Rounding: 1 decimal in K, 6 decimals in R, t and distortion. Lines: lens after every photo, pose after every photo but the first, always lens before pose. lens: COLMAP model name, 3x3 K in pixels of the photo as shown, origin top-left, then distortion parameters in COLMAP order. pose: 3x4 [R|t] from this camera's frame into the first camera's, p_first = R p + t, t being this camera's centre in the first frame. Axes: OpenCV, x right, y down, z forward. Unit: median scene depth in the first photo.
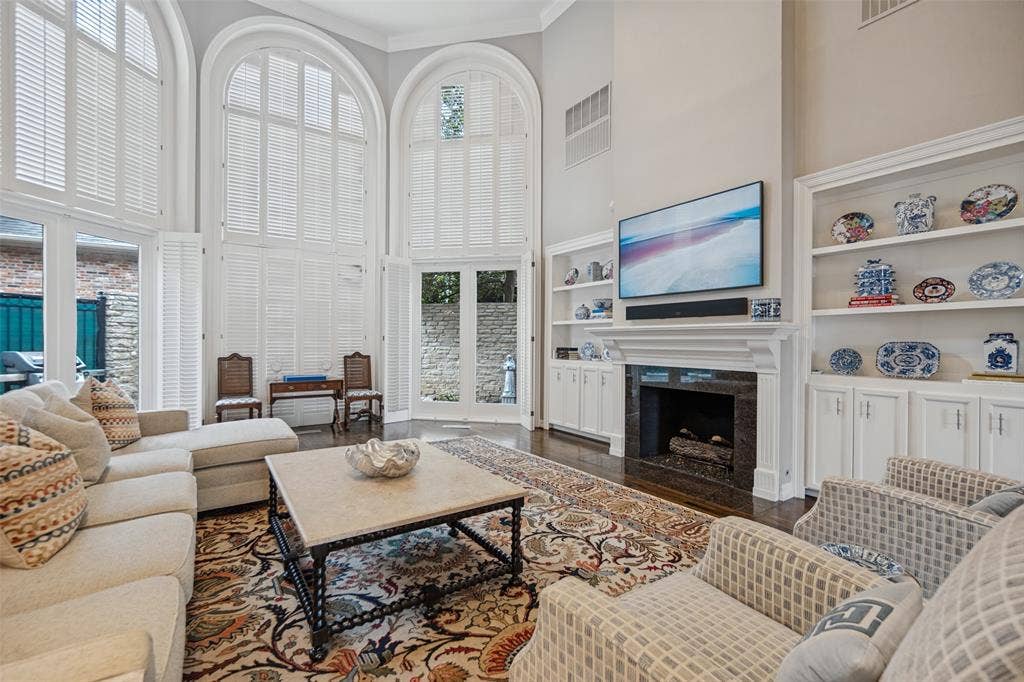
lens RADIAL K [[442.0, 0, 510.5], [0, 442.0, 340.9], [0, 0, 1]] dist [-0.004381, 0.001222]
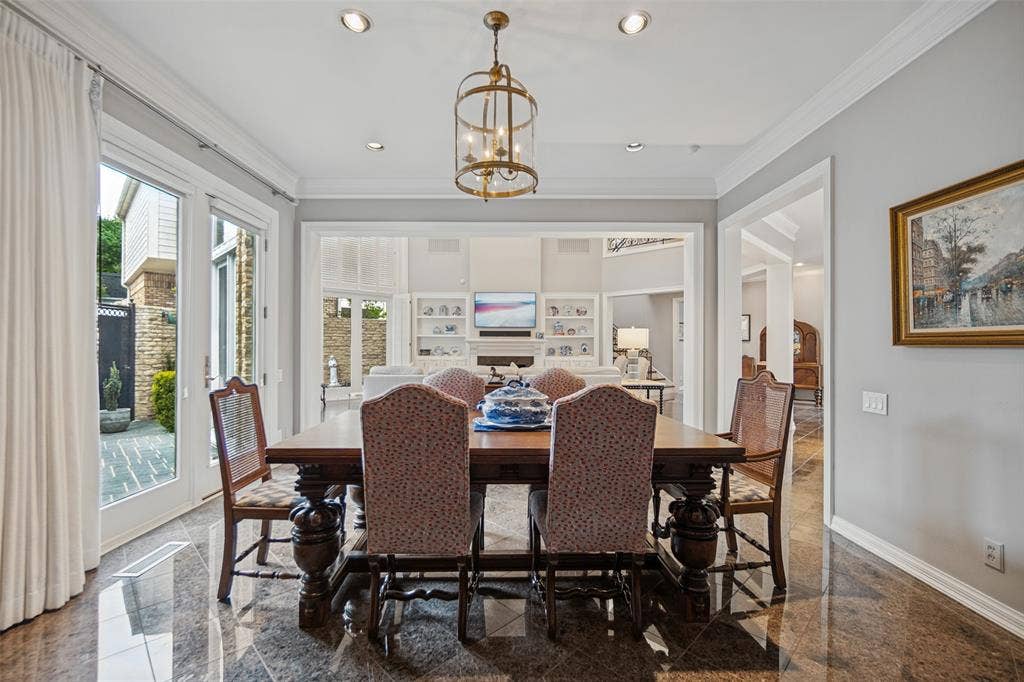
lens RADIAL K [[442.0, 0, 510.8], [0, 442.0, 343.7], [0, 0, 1]] dist [-0.004381, 0.001222]
pose [[0.558670, 0.000411, 0.829390, -2.173089], [0.000938, 0.999999, -0.001128, -0.010636], [-0.829390, 0.001409, 0.558669, -0.589420]]
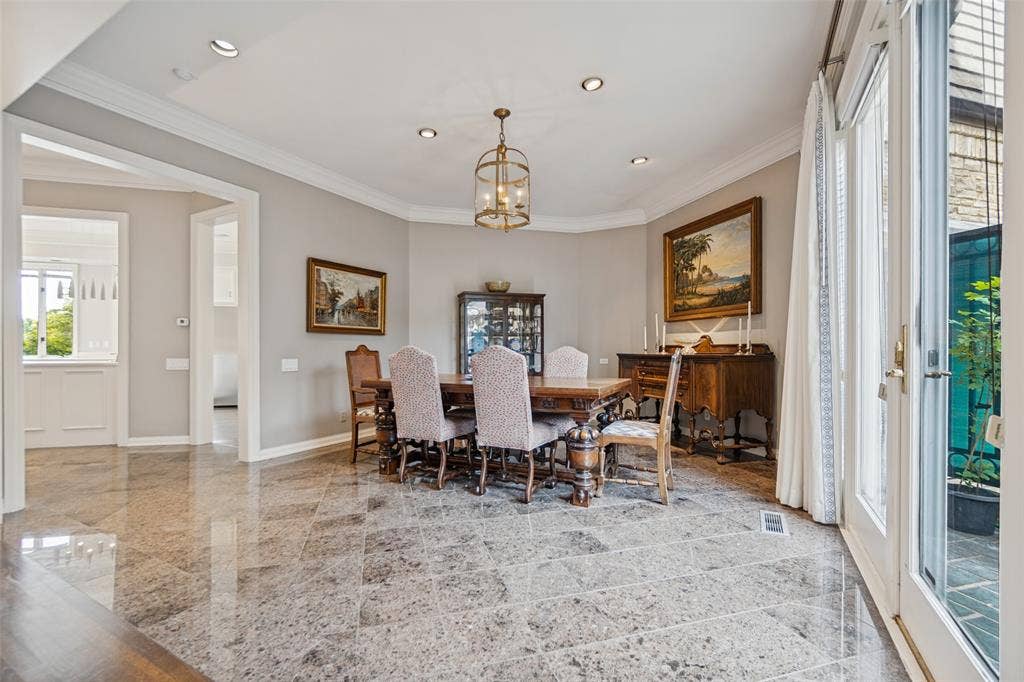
lens RADIAL K [[442.0, 0, 508.1], [0, 442.0, 348.3], [0, 0, 1]] dist [-0.004381, 0.001222]
pose [[-0.890985, -0.005910, -0.453994, -1.081937], [-0.005164, 0.999983, -0.002882, 0.047321], [0.454003, -0.000223, -0.891000, 0.861494]]
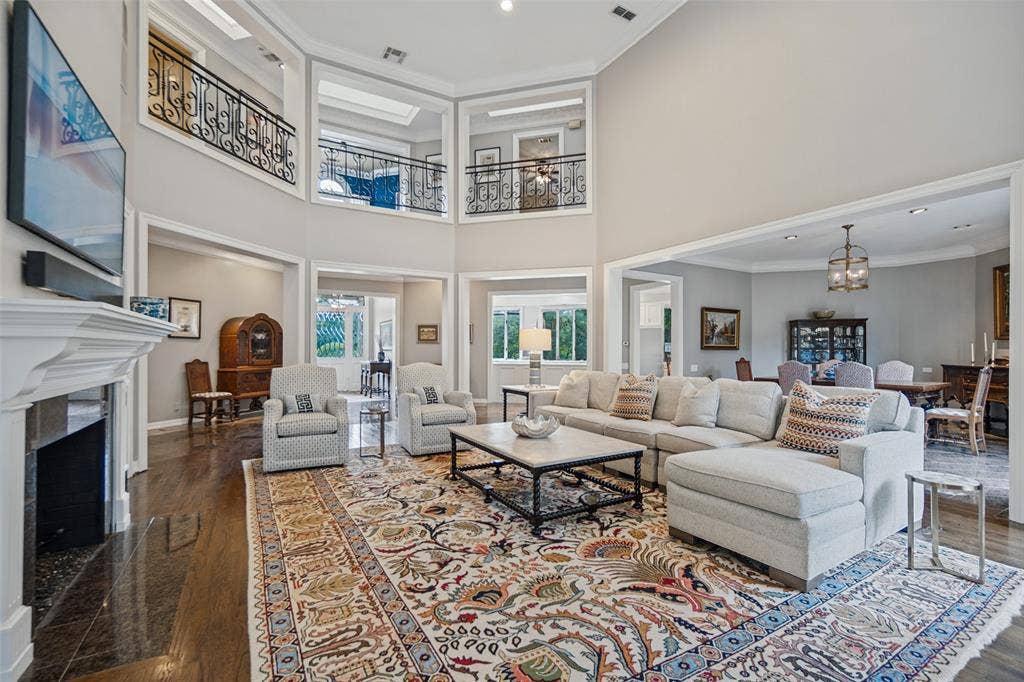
lens RADIAL K [[442.0, 0, 509.8], [0, 442.0, 346.5], [0, 0, 1]] dist [-0.004381, 0.001222]
pose [[-0.997271, -0.009739, 0.073177, -0.235361], [-0.010246, 0.999926, -0.006561, 0.004181], [-0.073108, -0.007293, -0.997297, 1.896856]]
